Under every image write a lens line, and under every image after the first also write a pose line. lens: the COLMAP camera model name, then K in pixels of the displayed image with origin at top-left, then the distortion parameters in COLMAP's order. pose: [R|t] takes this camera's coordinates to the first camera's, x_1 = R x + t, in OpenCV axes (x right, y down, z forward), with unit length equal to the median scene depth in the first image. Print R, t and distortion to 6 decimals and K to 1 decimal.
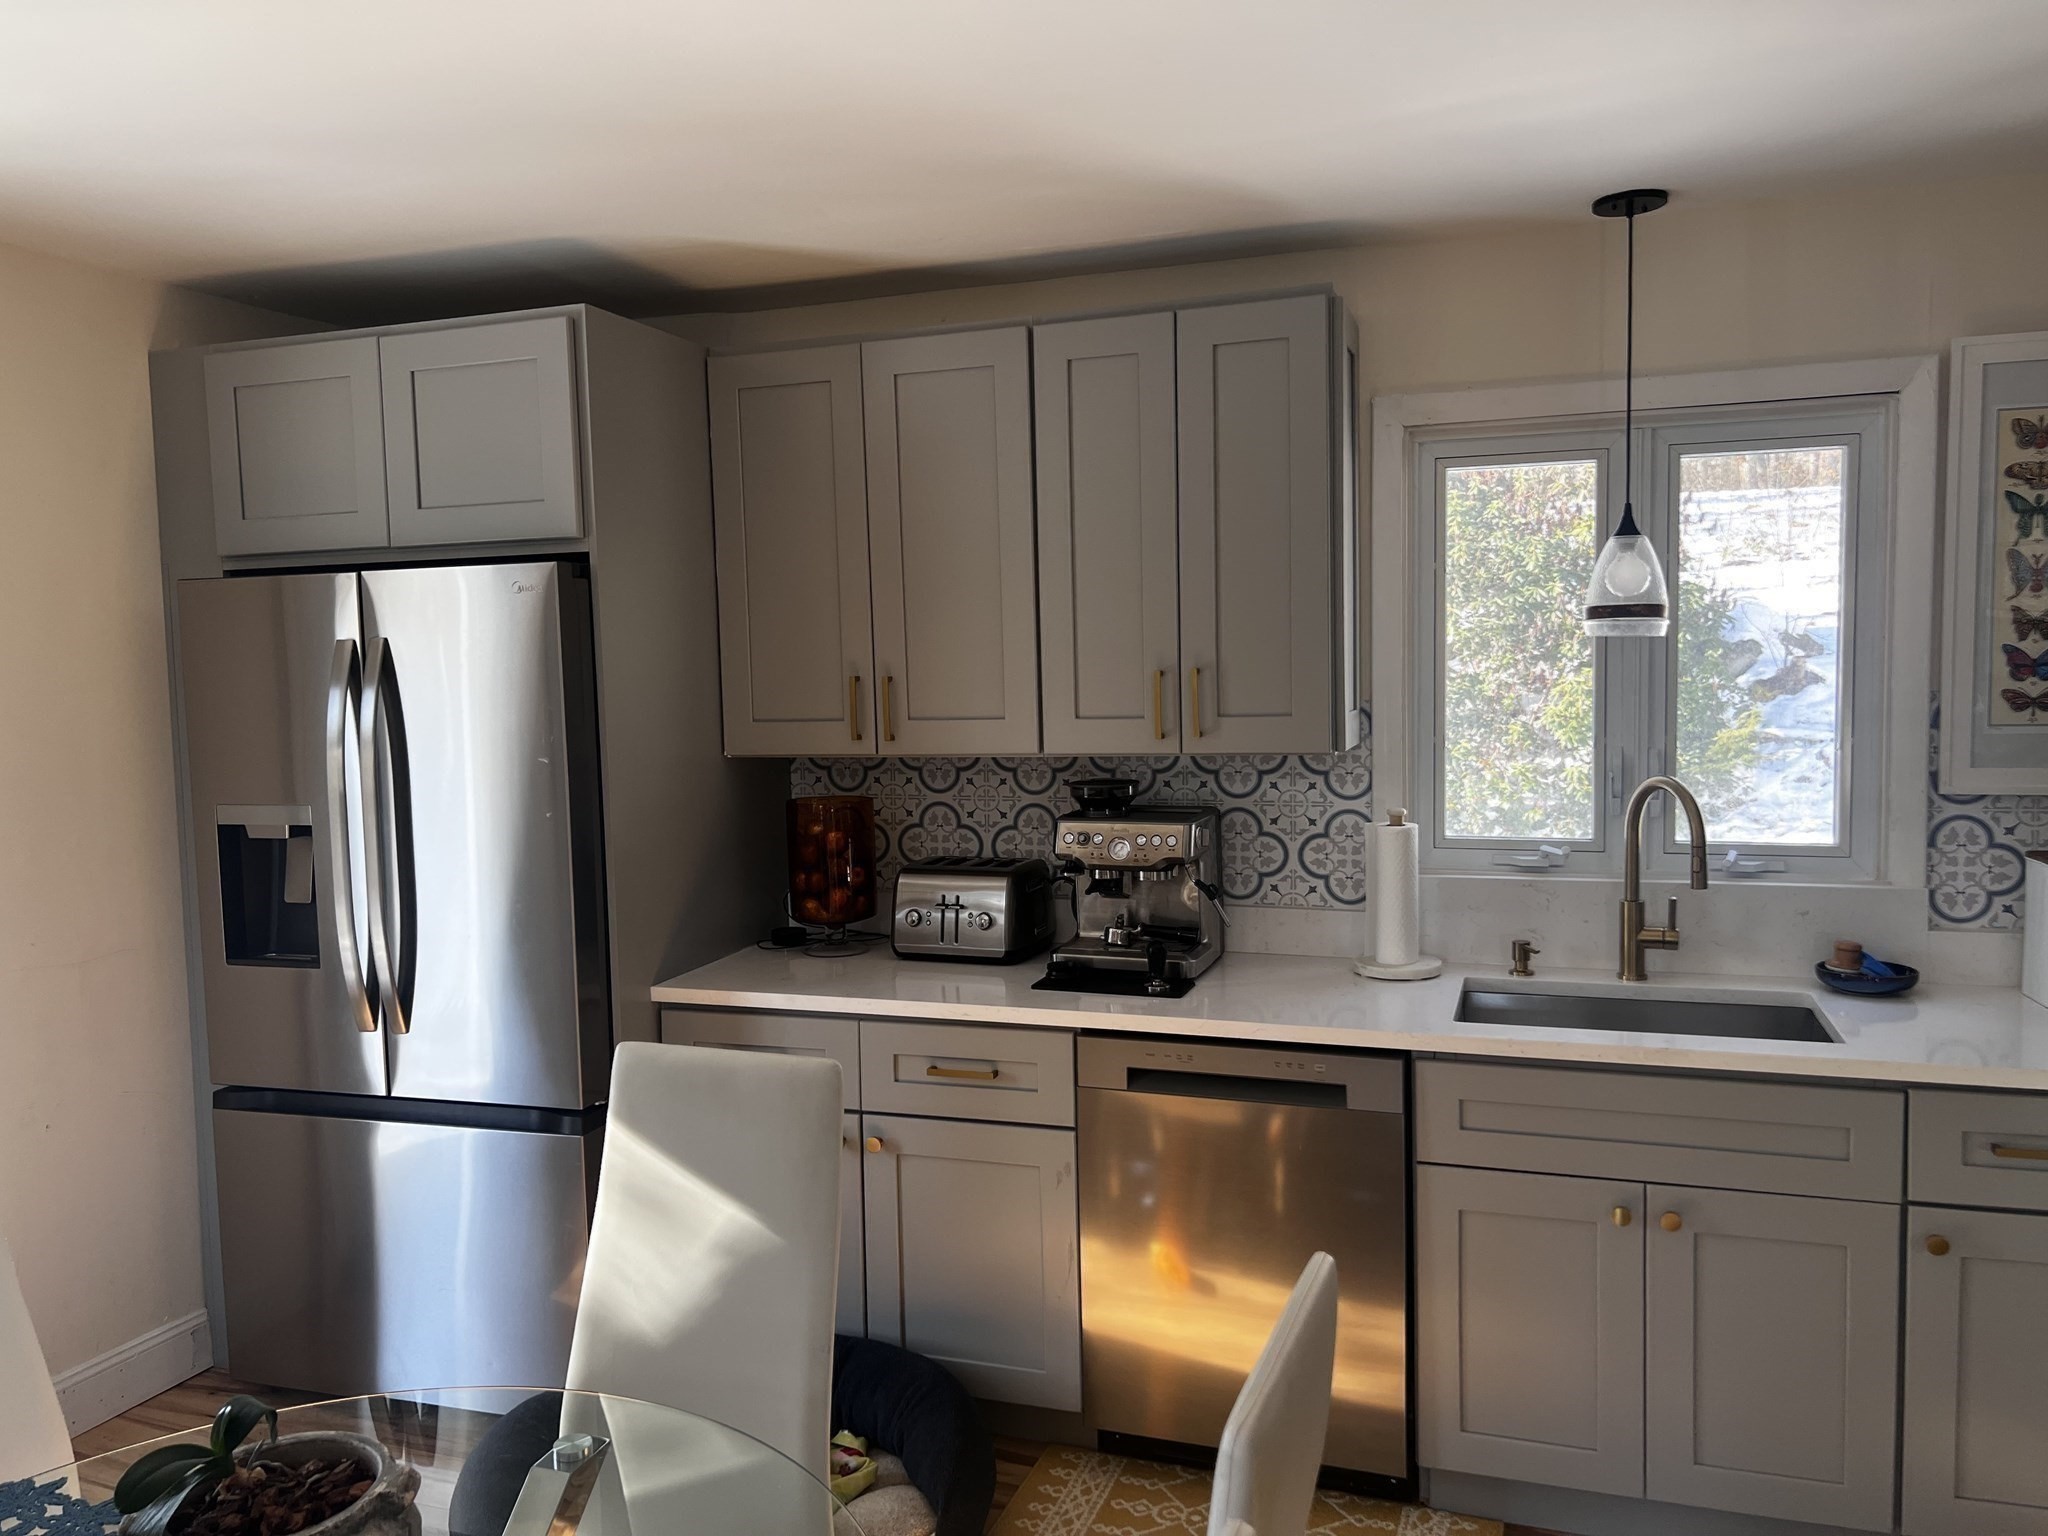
lens RADIAL K [[1538.5, 0, 1028.3], [0, 1538.5, 769.1], [0, 0, 1]] dist [0.055872, -0.041353]
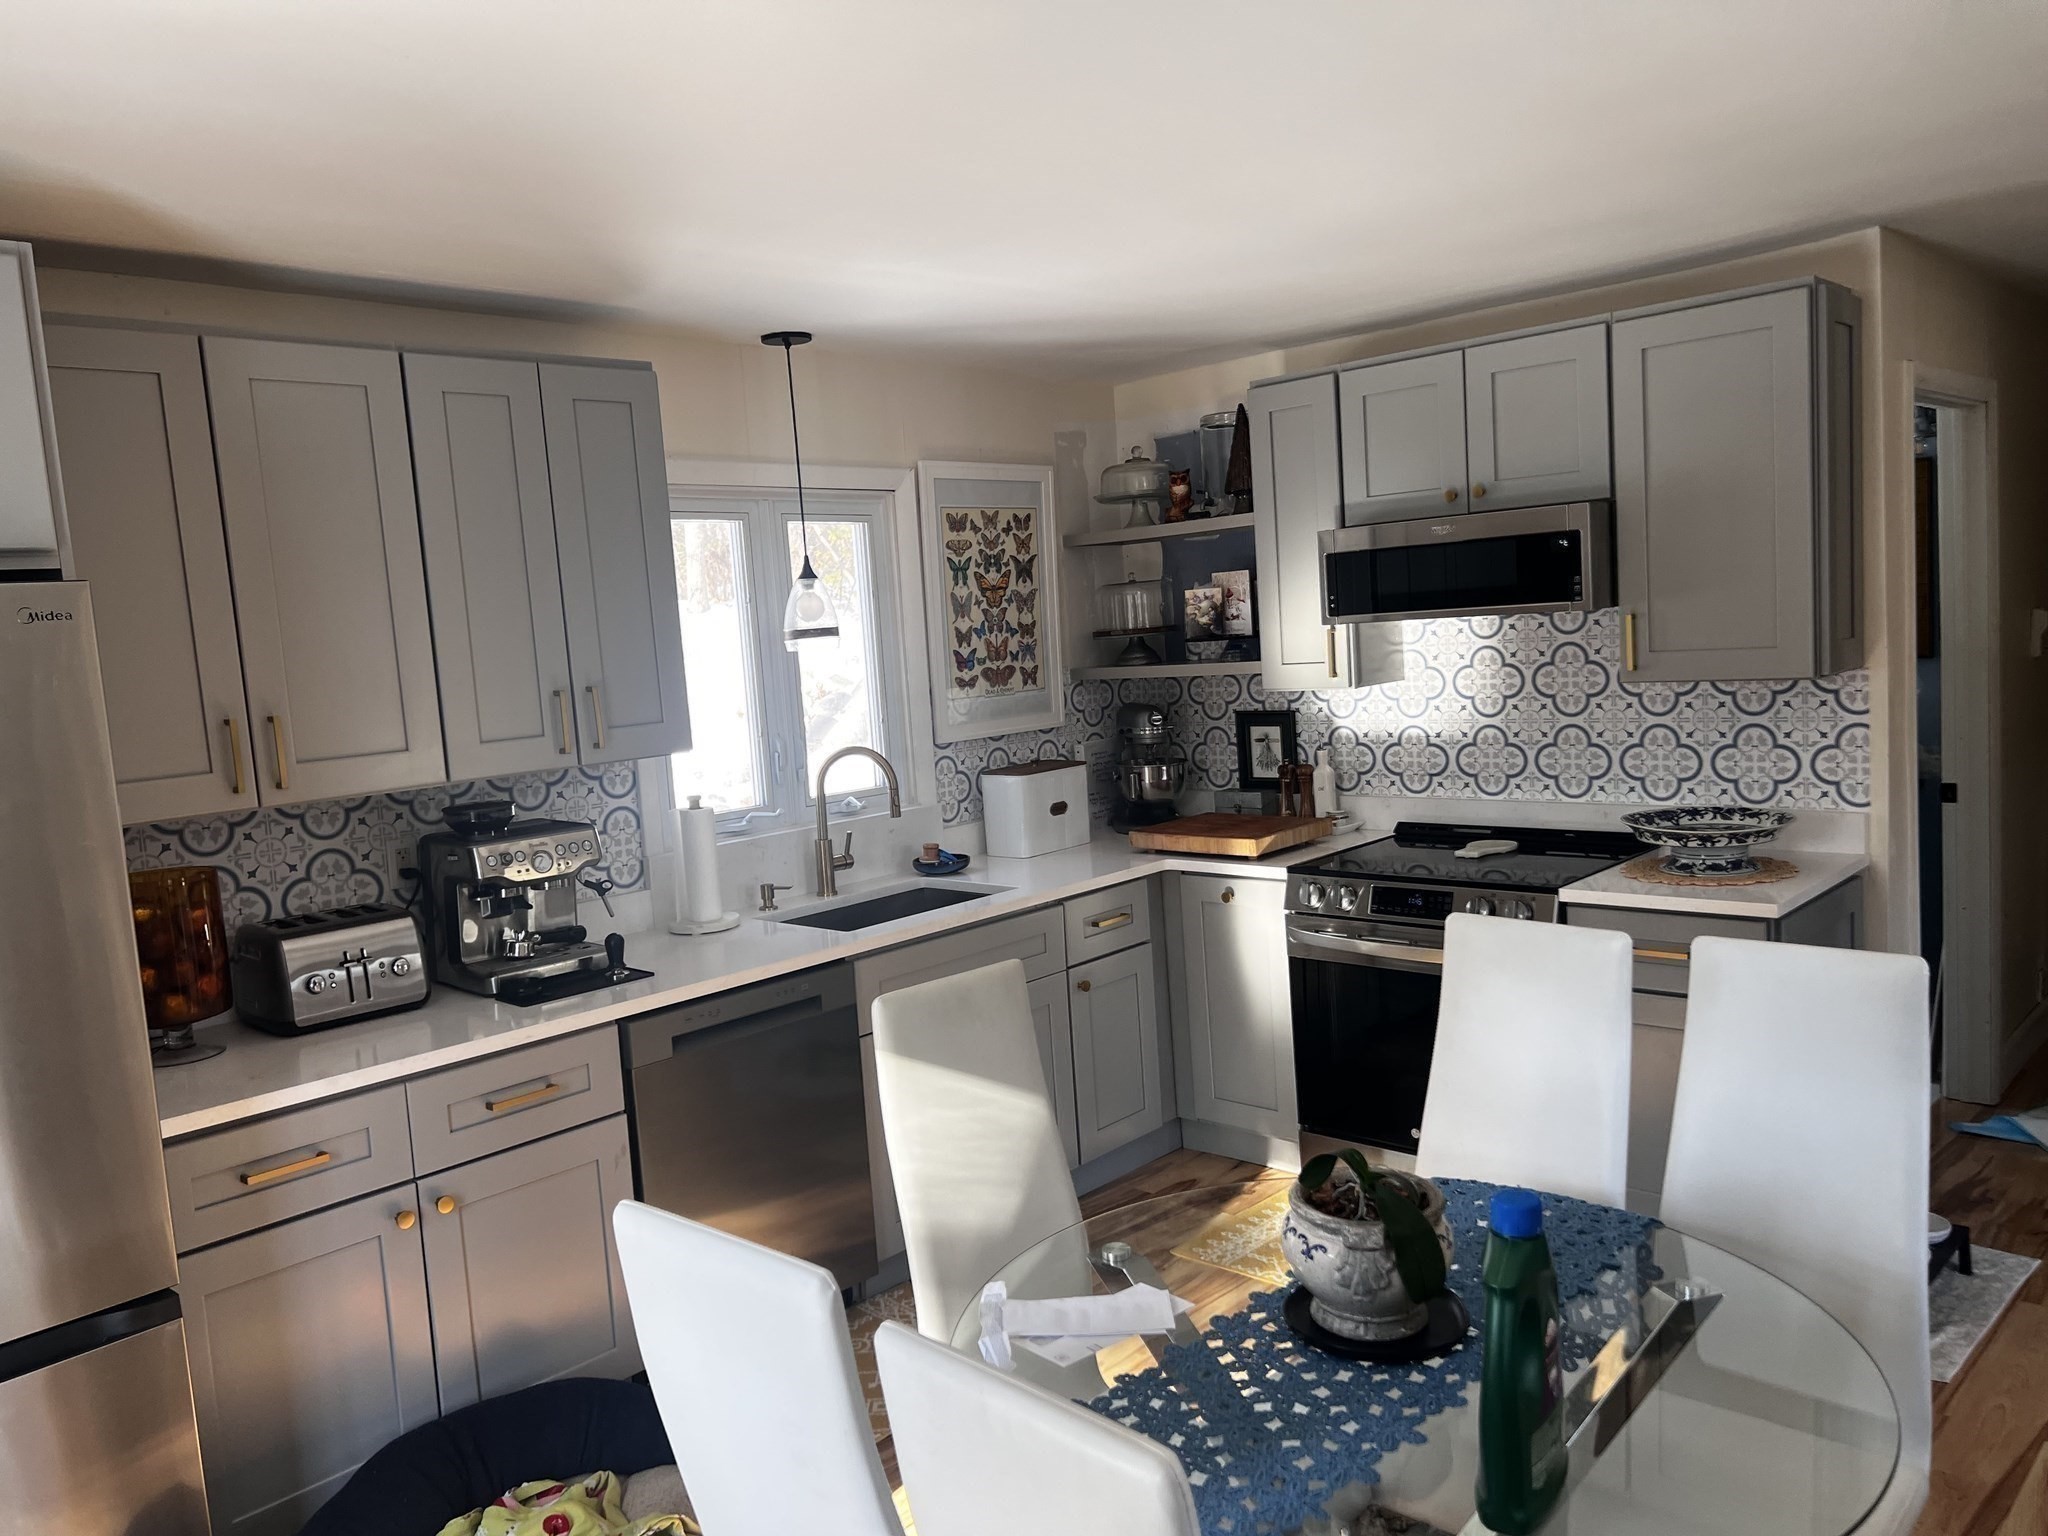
lens RADIAL K [[1538.5, 0, 1028.2], [0, 1538.5, 766.1], [0, 0, 1]] dist [0.055872, -0.041353]
pose [[0.395660, -0.088801, 0.914094, -0.762570], [0.125784, 0.991175, 0.041844, -0.014833], [-0.909743, 0.098422, 0.403338, 0.259312]]
